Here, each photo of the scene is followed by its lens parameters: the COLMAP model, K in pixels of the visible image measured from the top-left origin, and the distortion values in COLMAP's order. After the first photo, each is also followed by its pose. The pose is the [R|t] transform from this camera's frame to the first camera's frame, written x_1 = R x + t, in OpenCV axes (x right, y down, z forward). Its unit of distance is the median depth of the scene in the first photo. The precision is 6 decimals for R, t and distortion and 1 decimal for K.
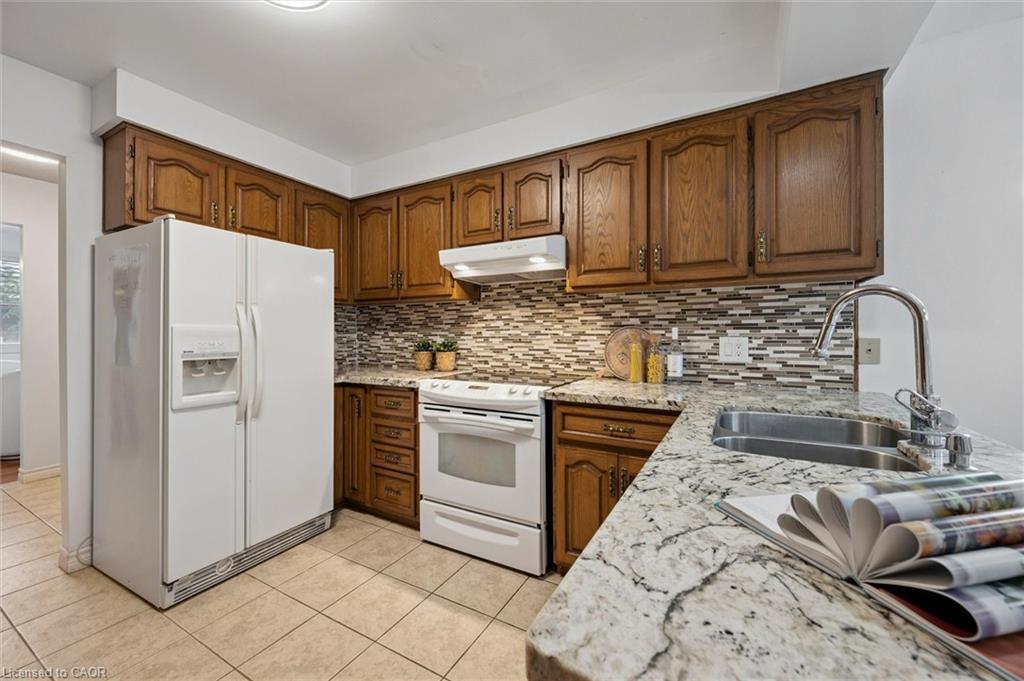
lens RADIAL K [[404.1, 0, 507.2], [0, 404.1, 333.5], [0, 0, 1]] dist [-0.002207, 0.000721]
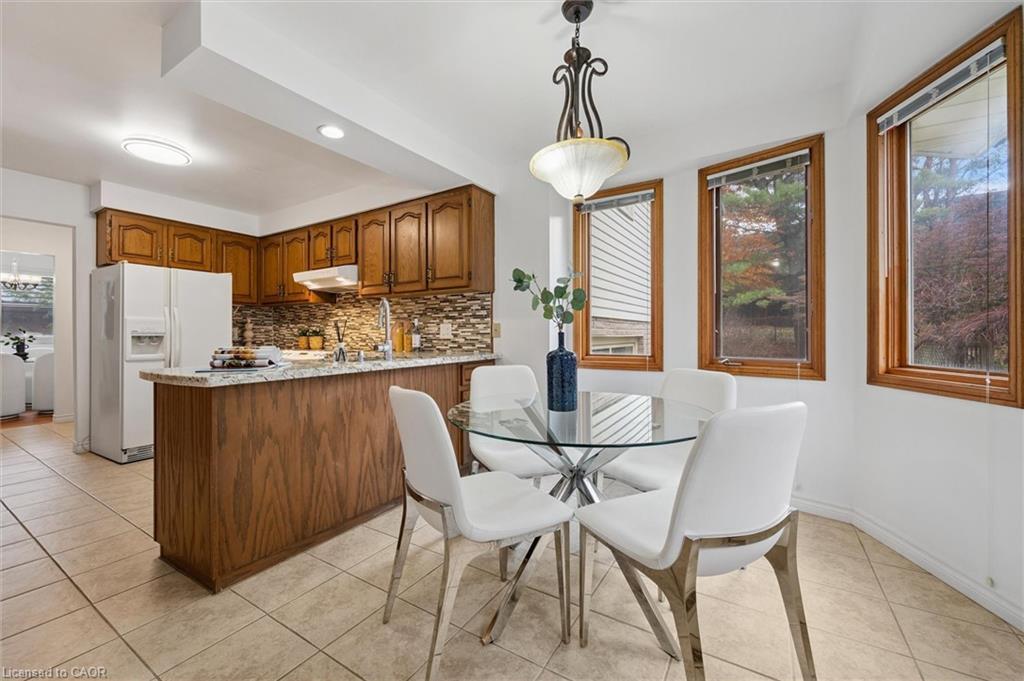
lens RADIAL K [[404.1, 0, 505.8], [0, 404.1, 334.5], [0, 0, 1]] dist [-0.002207, 0.000721]
pose [[0.999132, -0.001941, -0.041604, 0.910702], [0.001914, 0.999998, -0.000685, 0.057094], [0.041605, 0.000605, 0.999134, -0.731104]]
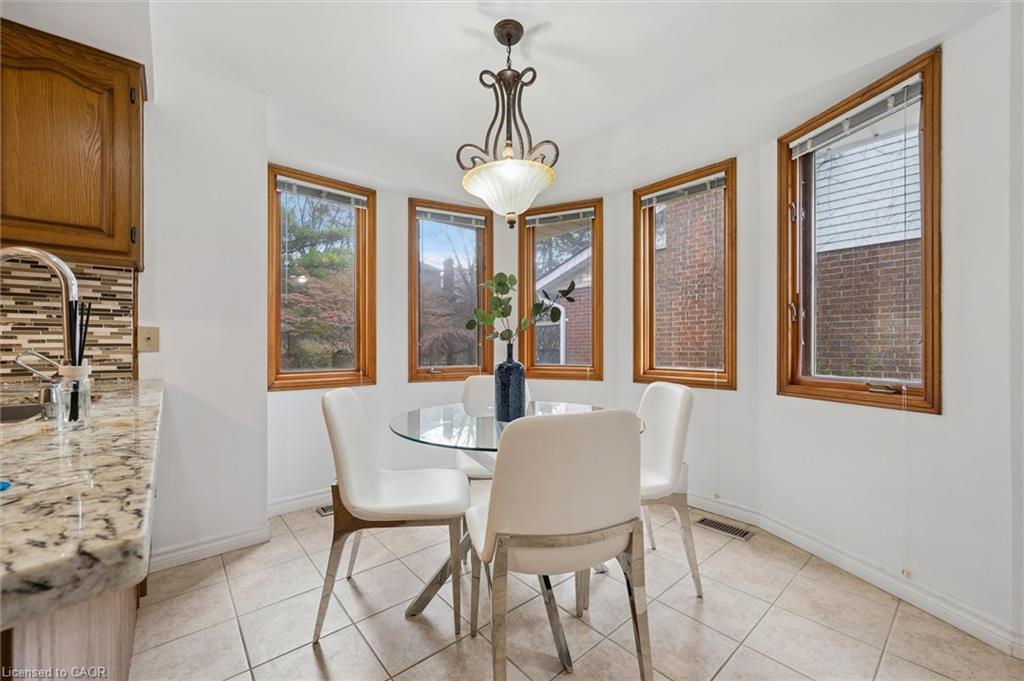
lens RADIAL K [[404.1, 0, 508.4], [0, 404.1, 346.8], [0, 0, 1]] dist [-0.002207, 0.000721]
pose [[0.340098, 0.002360, 0.940387, 0.218328], [0.000831, 0.999996, -0.002810, 0.059328], [-0.940390, 0.001737, 0.340095, -0.187973]]
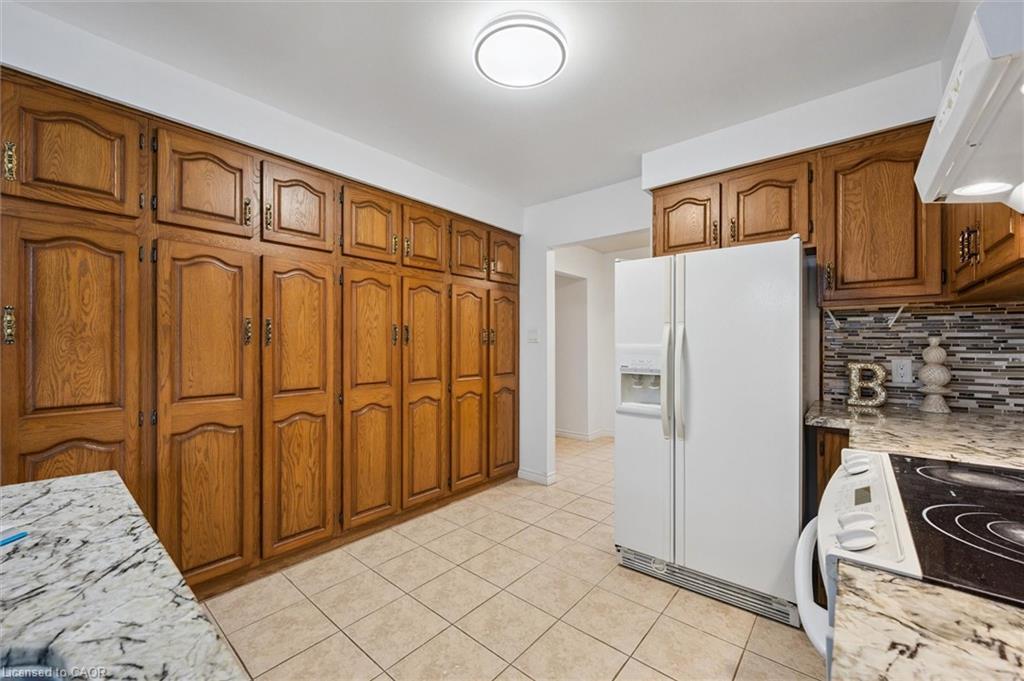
lens RADIAL K [[404.1, 0, 516.1], [0, 404.1, 343.2], [0, 0, 1]] dist [-0.002207, 0.000721]
pose [[-0.180435, -0.001813, -0.983585, 0.410461], [0.001224, 0.999997, -0.002068, -0.020056], [0.983586, -0.001577, -0.180432, 0.760890]]
